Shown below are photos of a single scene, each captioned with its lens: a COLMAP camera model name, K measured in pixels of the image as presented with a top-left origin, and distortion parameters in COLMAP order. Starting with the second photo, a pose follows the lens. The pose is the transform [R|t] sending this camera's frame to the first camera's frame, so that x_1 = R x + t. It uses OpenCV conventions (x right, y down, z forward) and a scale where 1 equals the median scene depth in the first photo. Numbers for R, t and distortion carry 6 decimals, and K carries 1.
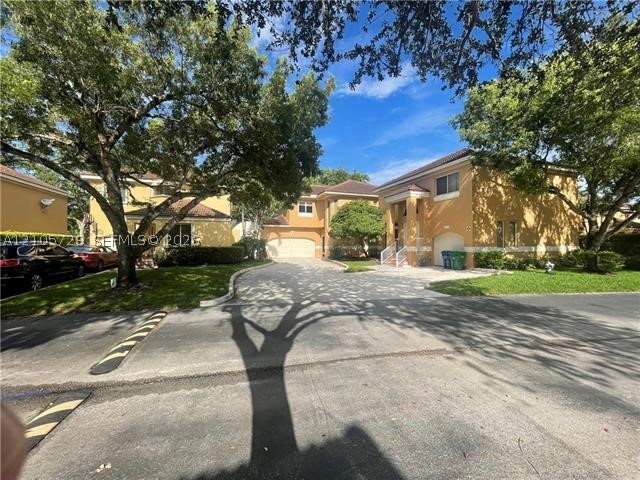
lens RADIAL K [[260.2, 0, 316.7], [0, 260.2, 241.7], [0, 0, 1]] dist [-0.001154, 0.000605]
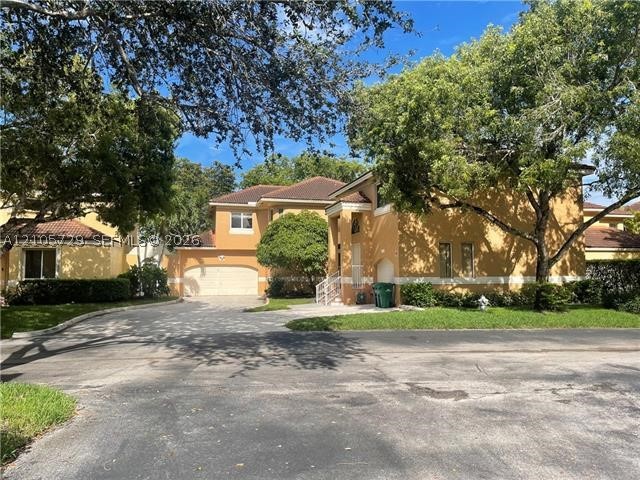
lens RADIAL K [[485.0, 0, 320.0], [0, 485.0, 240.0], [0, 0, 1]] dist [0.044767, -0.001176]
pose [[0.997657, -0.009403, -0.067770, 0.297551], [0.005165, 0.998035, -0.062438, -0.001346], [0.068224, 0.061942, 0.995745, -0.289087]]
